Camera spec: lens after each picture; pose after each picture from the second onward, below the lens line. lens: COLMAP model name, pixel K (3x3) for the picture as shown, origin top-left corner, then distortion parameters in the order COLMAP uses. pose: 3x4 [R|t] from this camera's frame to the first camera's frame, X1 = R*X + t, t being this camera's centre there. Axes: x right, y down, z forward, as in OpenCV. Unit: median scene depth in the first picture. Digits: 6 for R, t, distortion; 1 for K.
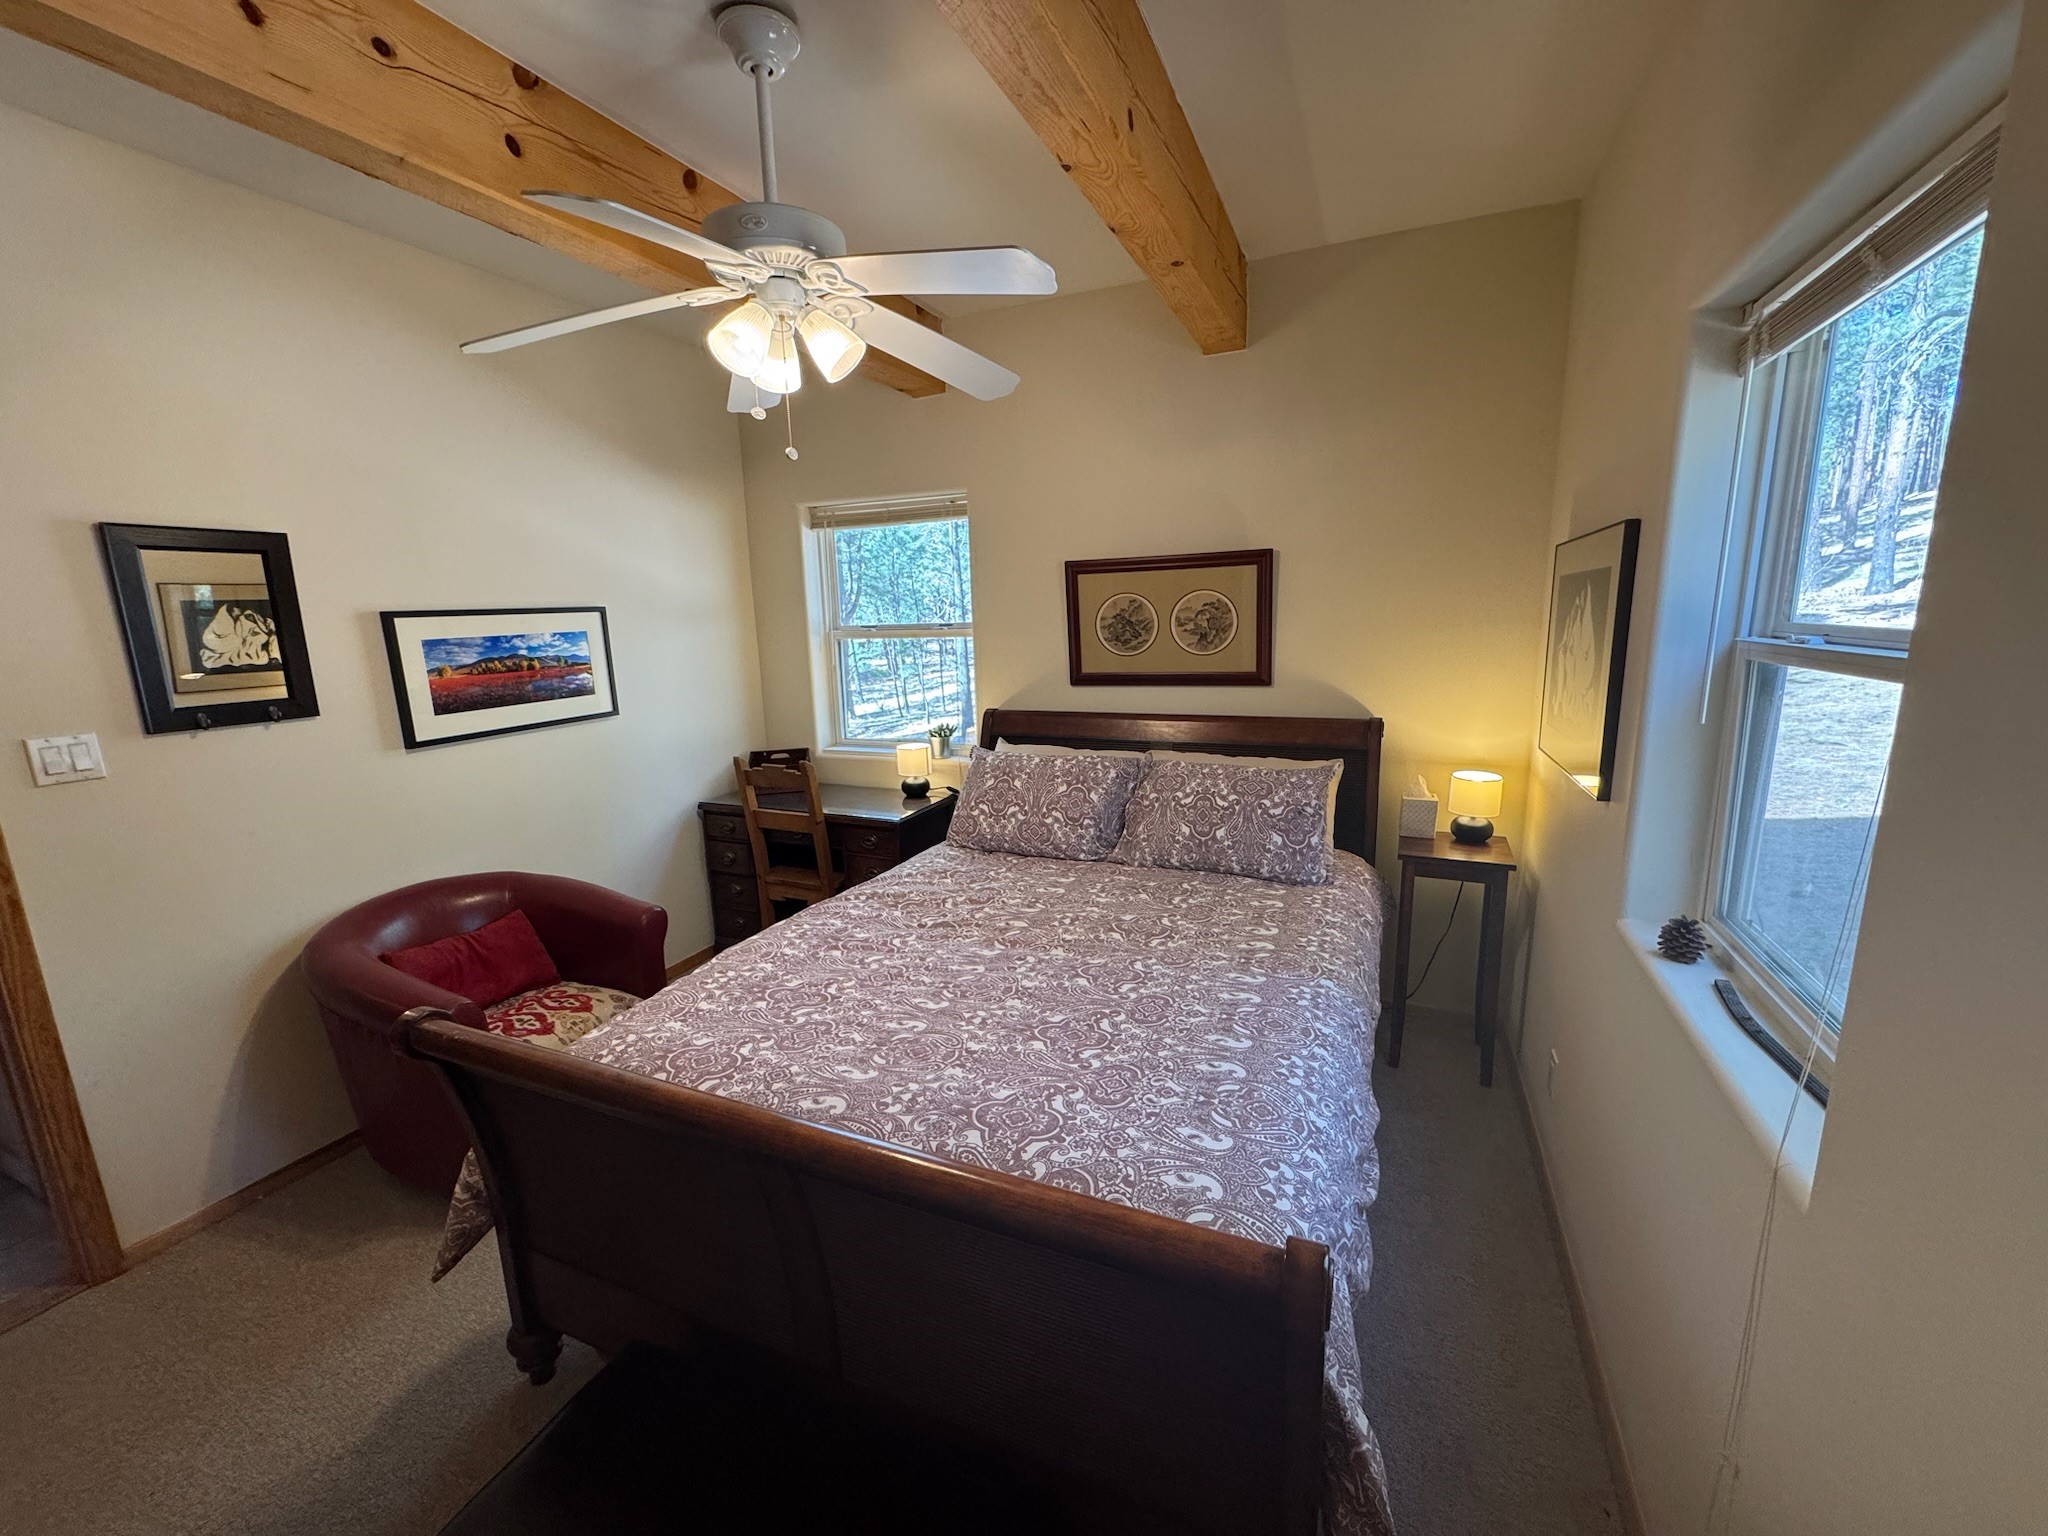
lens RADIAL K [[819.3, 0, 1026.5], [0, 819.3, 768.2], [0, 0, 1]] dist [0.000182, 0.000008]
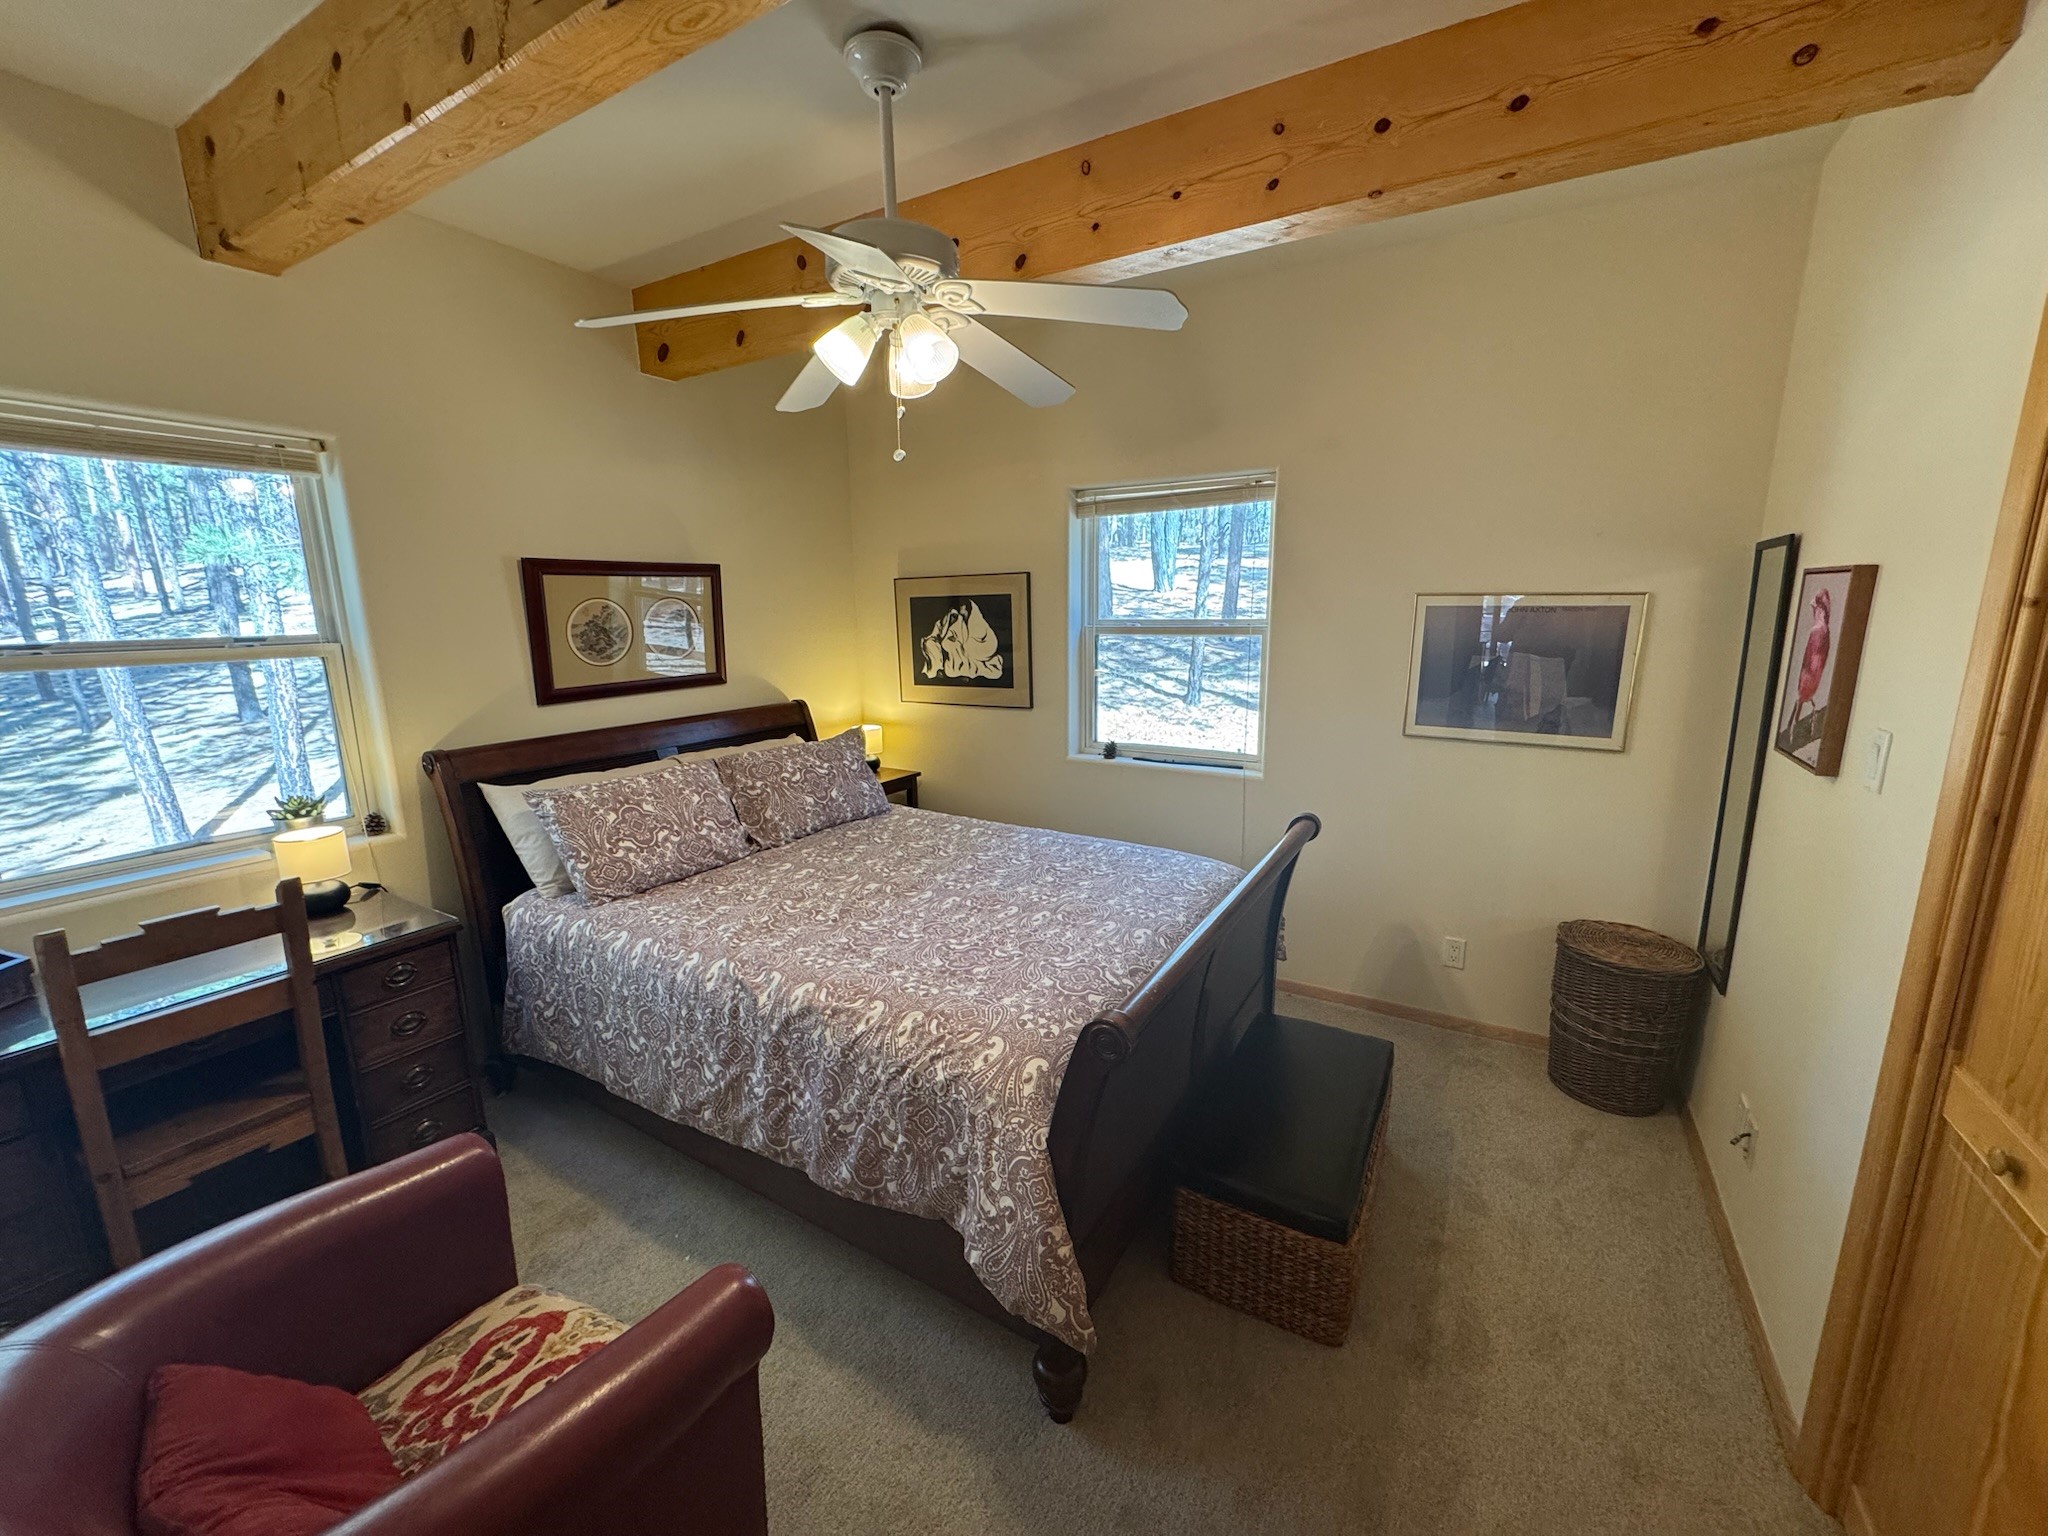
lens RADIAL K [[815.9, 0, 1024.0], [0, 815.9, 768.0], [0, 0, 1]] dist [-0.000025, 0.000053]
pose [[0.121190, -0.168717, 0.978186, -1.336936], [0.198995, 0.969573, 0.142578, -0.111011], [-0.972478, 0.177375, 0.151076, 0.745640]]
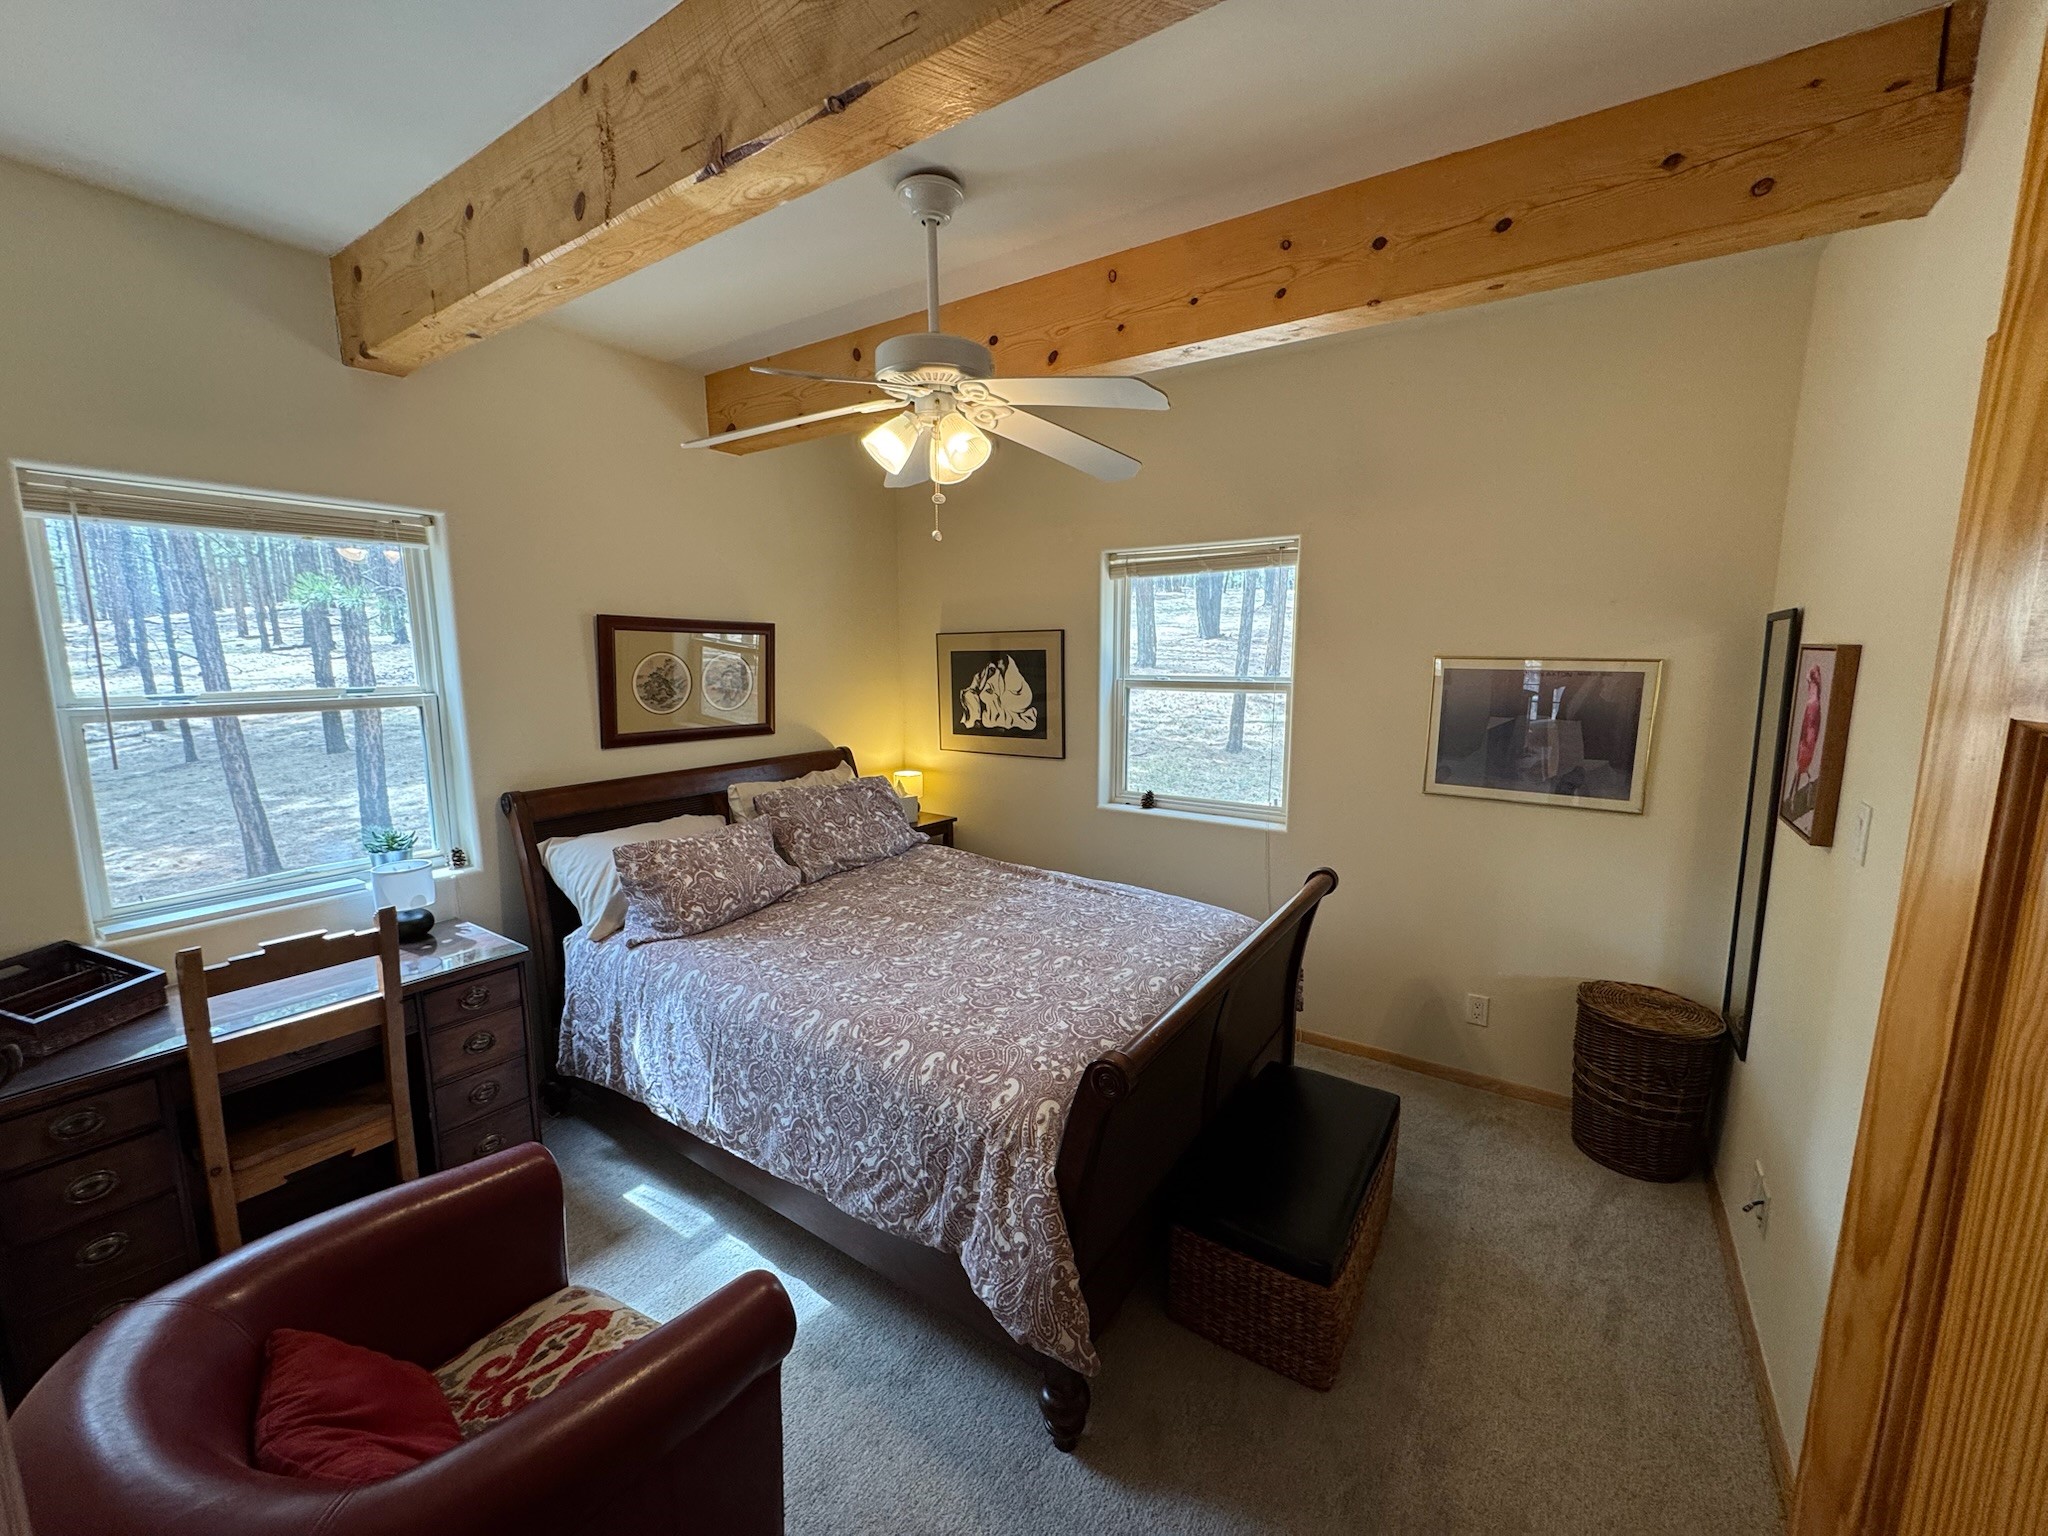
lens RADIAL K [[819.3, 0, 1026.5], [0, 819.3, 768.2], [0, 0, 1]] dist [0.000182, 0.000008]
pose [[0.174412, -0.116244, 0.977787, -1.413190], [0.186740, 0.978891, 0.083066, -0.131686], [-0.966803, 0.168104, 0.192437, 0.698580]]
